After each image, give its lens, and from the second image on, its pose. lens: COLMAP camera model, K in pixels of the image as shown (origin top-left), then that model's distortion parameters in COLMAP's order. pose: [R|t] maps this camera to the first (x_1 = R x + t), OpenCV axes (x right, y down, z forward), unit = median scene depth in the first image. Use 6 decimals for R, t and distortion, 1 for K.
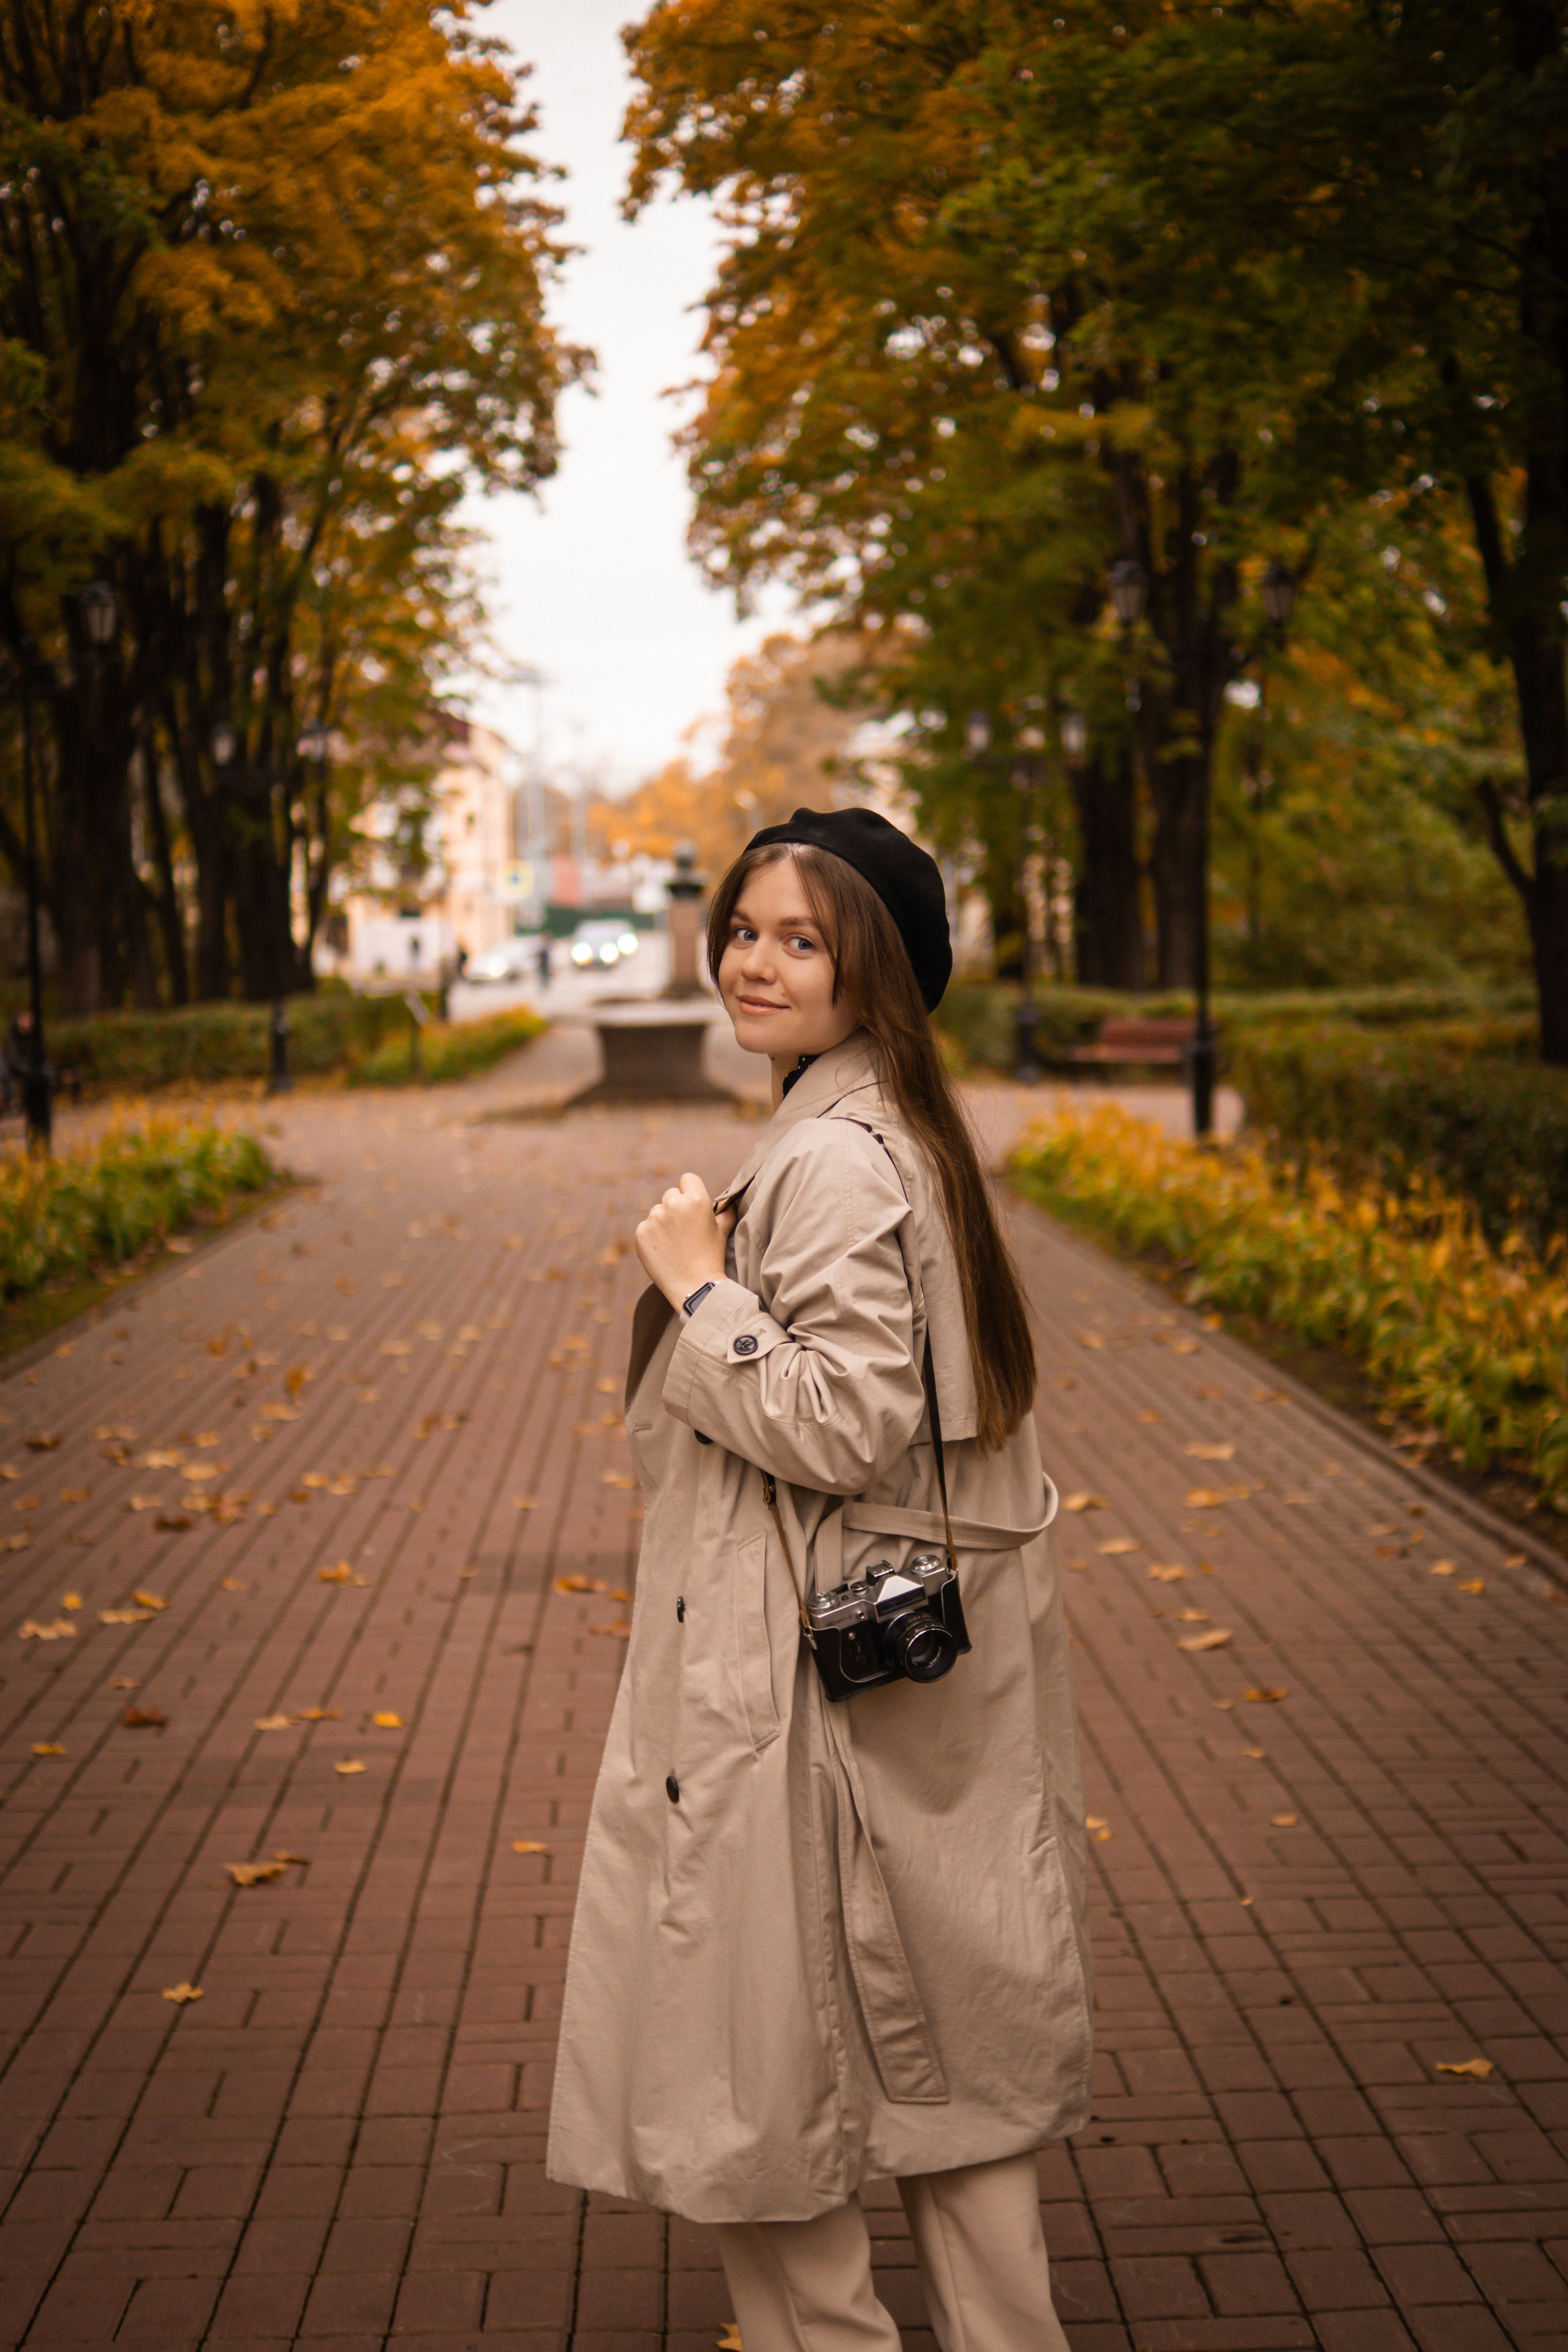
lens RADIAL K [[3664.4, 0, 782.9], [0, 3664.4, 1201.0], [0, 0, 1]] dist [-0.137150, 0.056579]
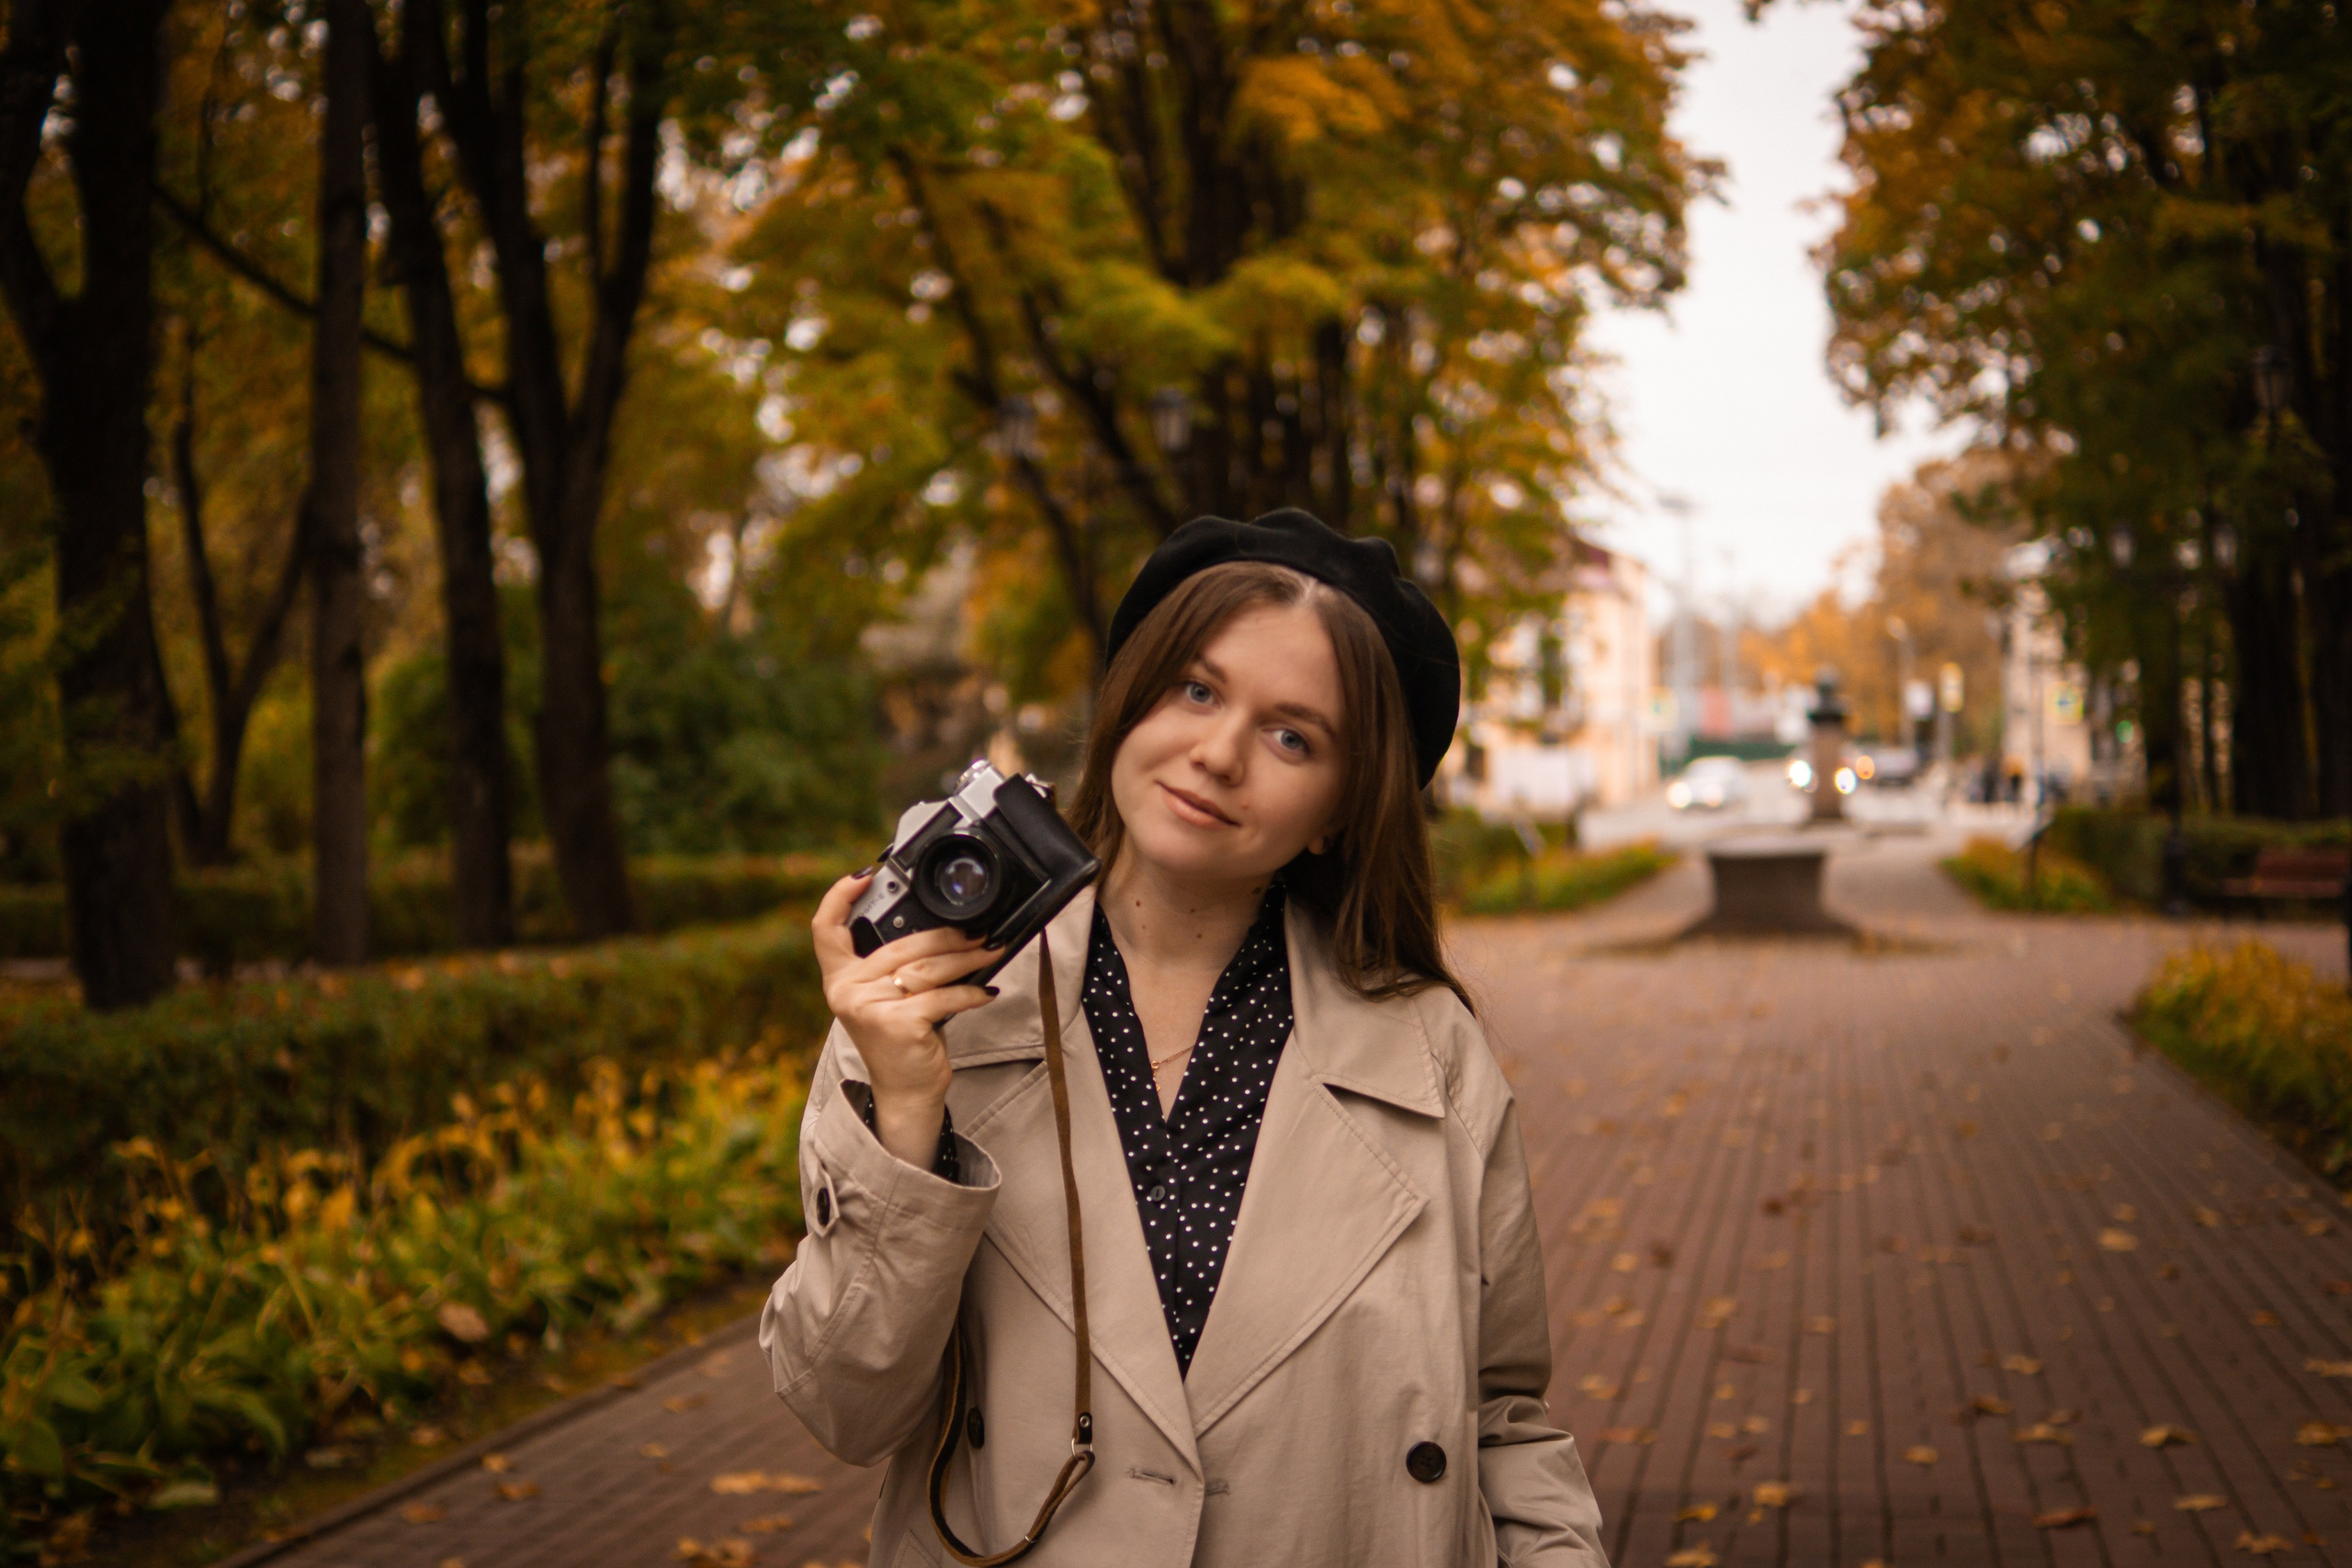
lens RADIAL K [[3664.0, 0, 1176.0], [0, 3664.0, 784.0], [0, 0, 1]] dist [-0.137150, 0.056579]
pose [[0.978408, -0.000067, -0.206683, 0.018883], [-0.014032, 0.997671, -0.066752, -0.002330], [0.206206, 0.068211, 0.976128, 0.096792]]
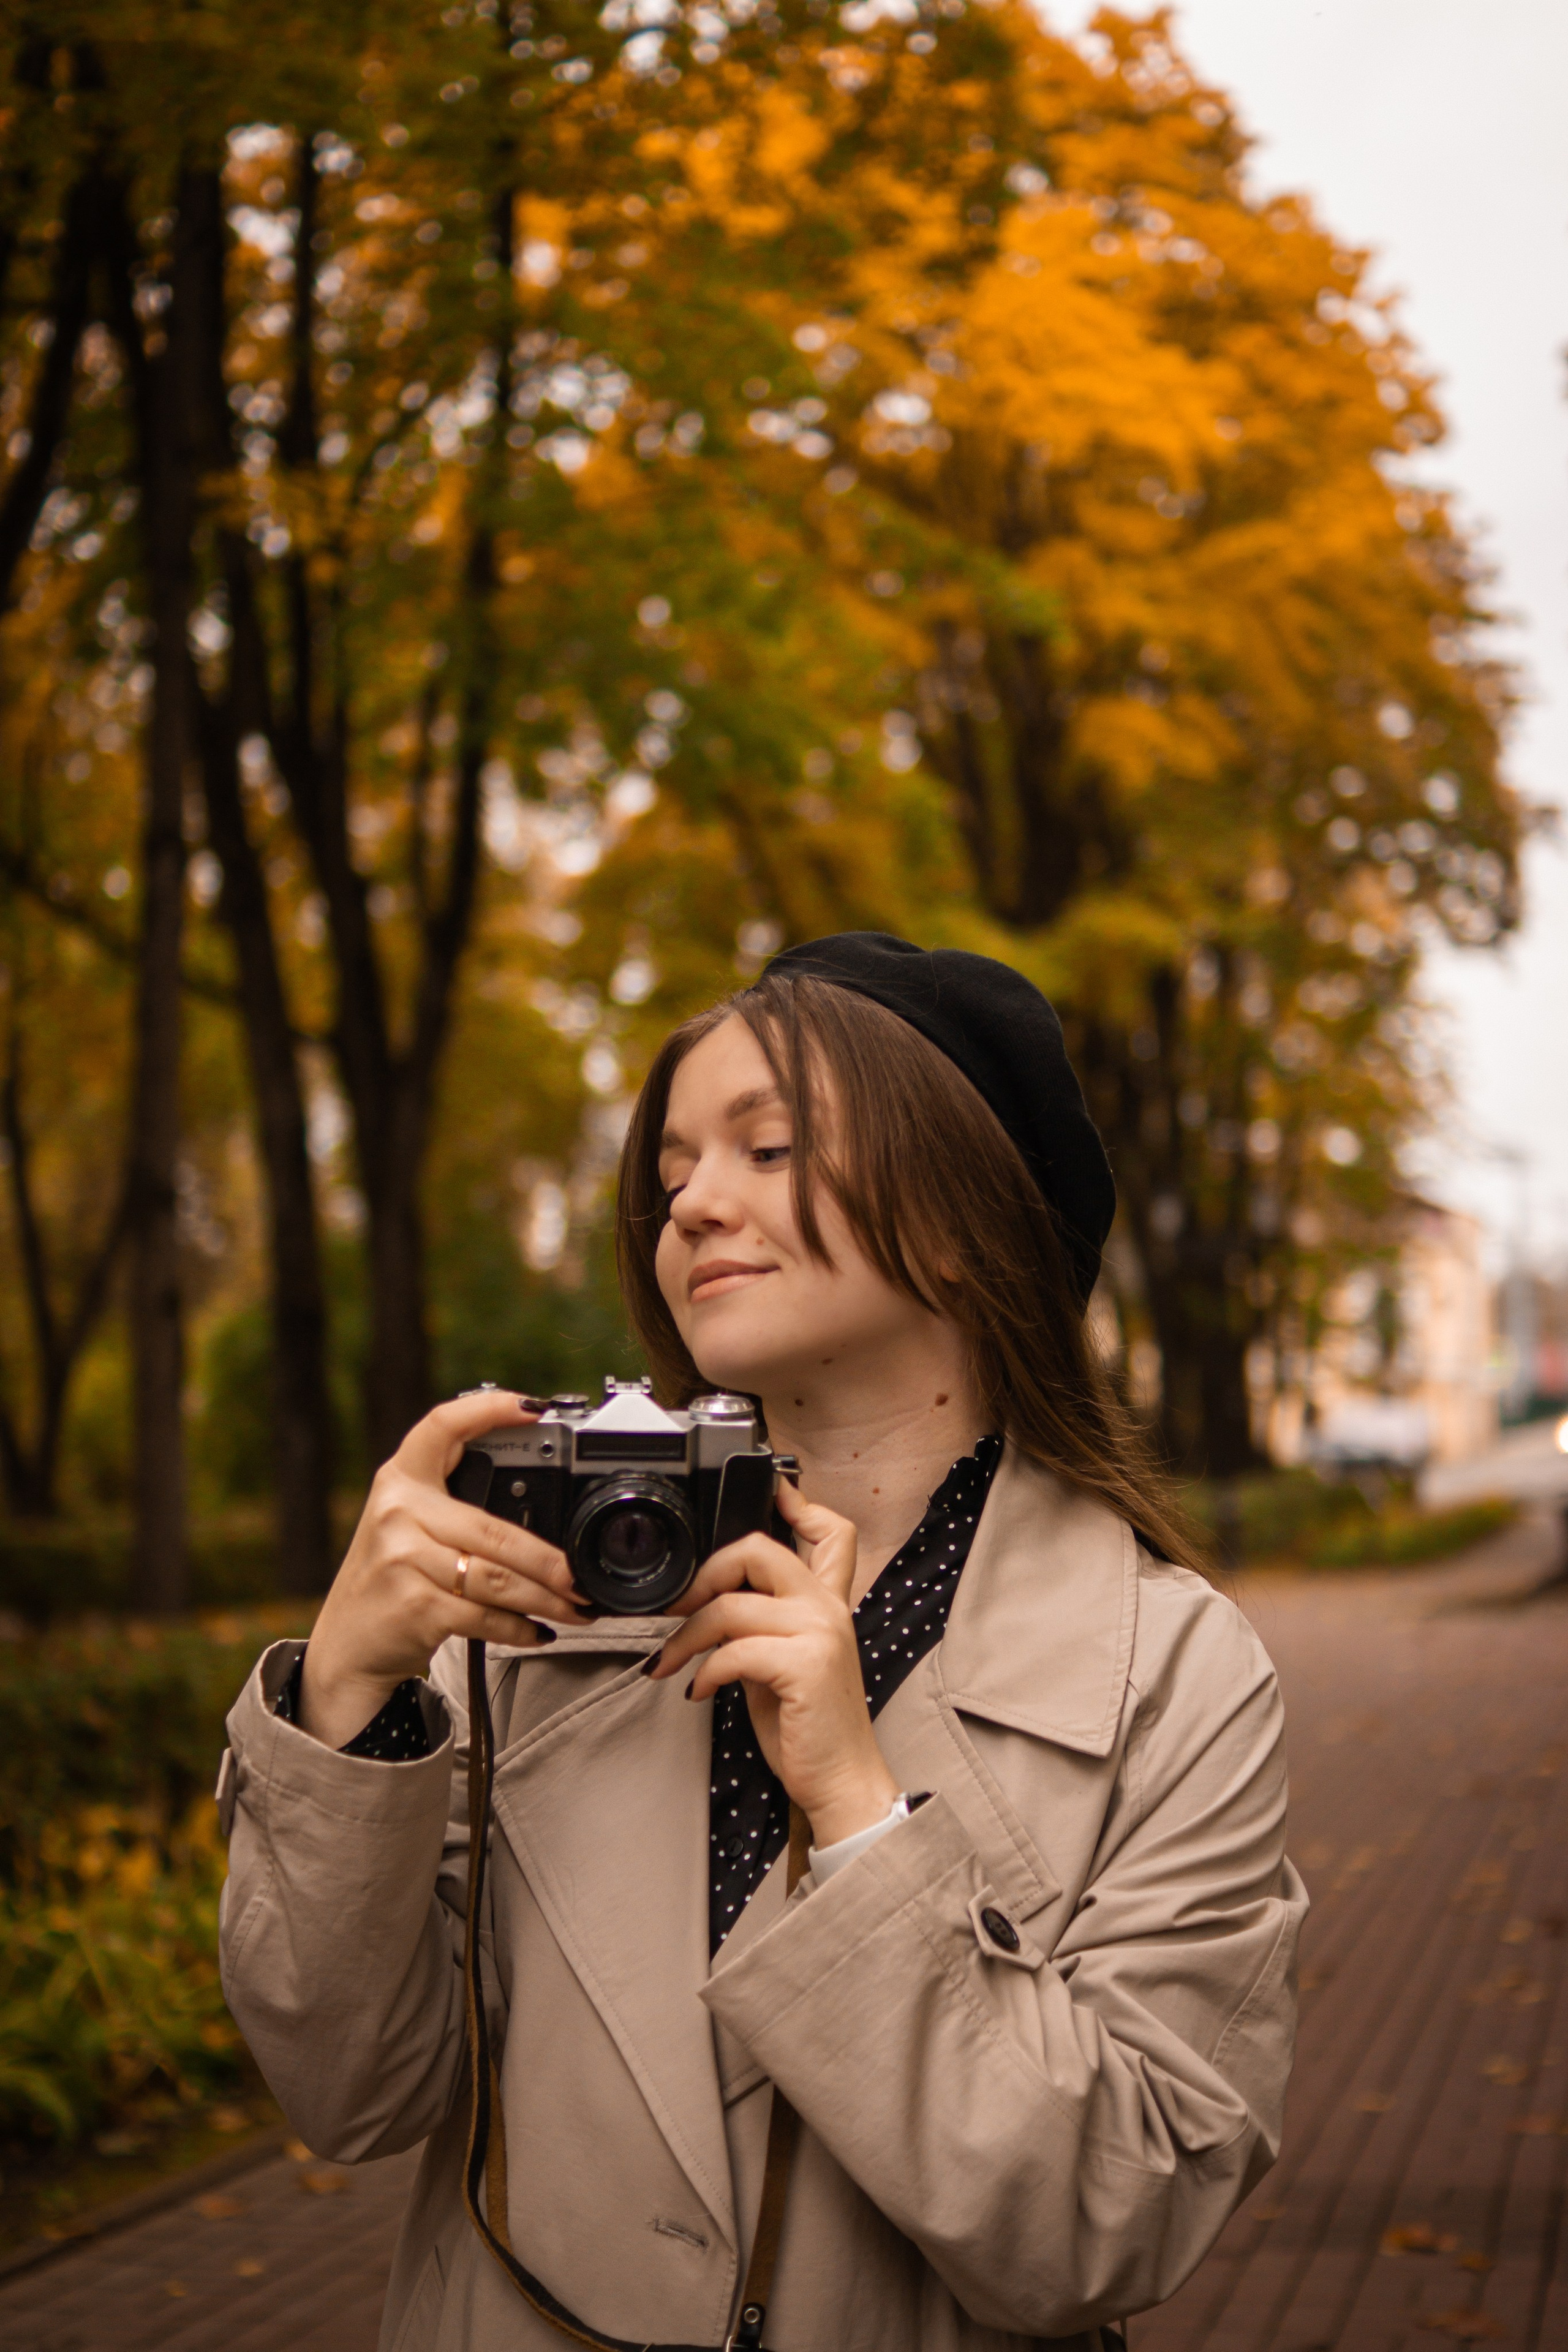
lens RADIAL K [[3668.7, 0, 784.0], [0, 3668.7, 1176.0], [0, 0, 1]] dist [-0.131224, 0.036834]
pose [[0.964194, -0.022180, -0.264270, 0.007840], [-0.015172, 0.990251, -0.138468, -0.000726], [0.264765, 0.137520, 0.954457, 0.129727]]
